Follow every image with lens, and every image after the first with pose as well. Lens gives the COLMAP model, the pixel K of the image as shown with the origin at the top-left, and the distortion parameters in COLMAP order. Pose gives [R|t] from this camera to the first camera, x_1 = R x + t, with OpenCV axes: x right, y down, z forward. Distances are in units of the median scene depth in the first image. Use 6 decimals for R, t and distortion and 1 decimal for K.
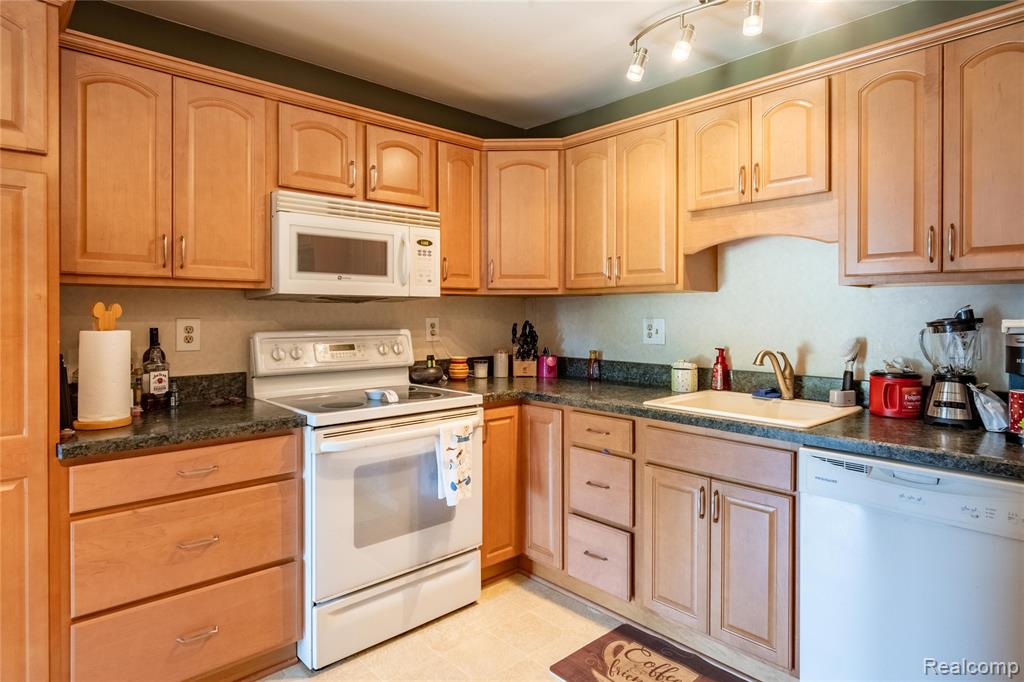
lens RADIAL K [[587.9, 0, 500.1], [0, 587.9, 319.9], [0, 0, 1]] dist [0.005252, -0.002505]
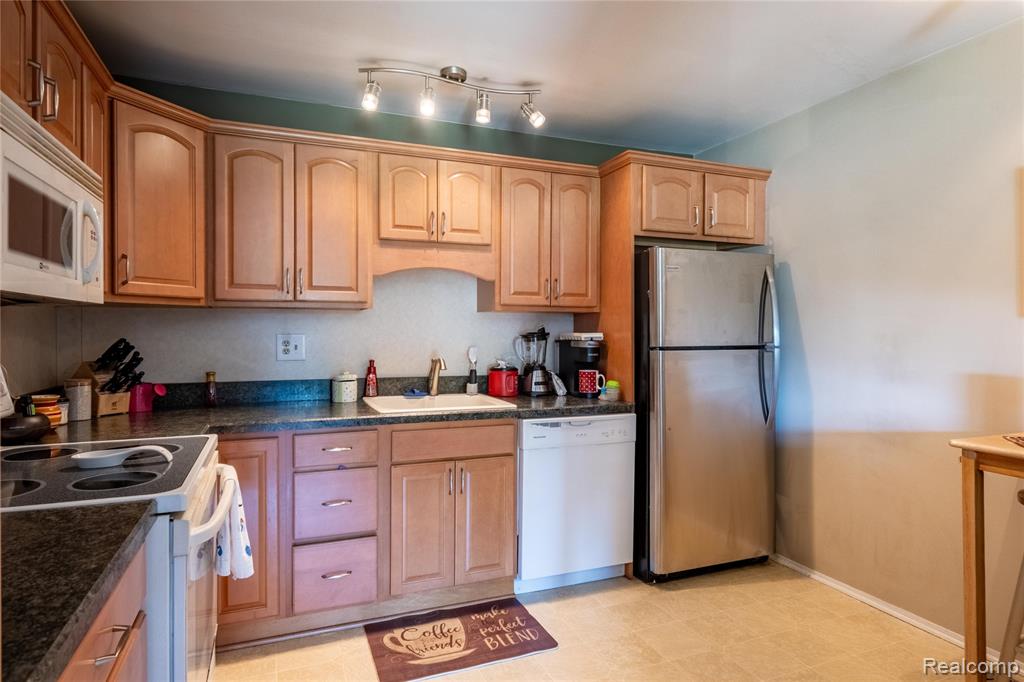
lens RADIAL K [[587.9, 0, 509.7], [0, 587.9, 338.7], [0, 0, 1]] dist [0.005252, -0.002505]
pose [[0.334866, -0.014156, 0.942159, -0.668107], [0.006767, 0.999897, 0.012619, -0.005767], [-0.942241, 0.002150, 0.334928, 0.396767]]
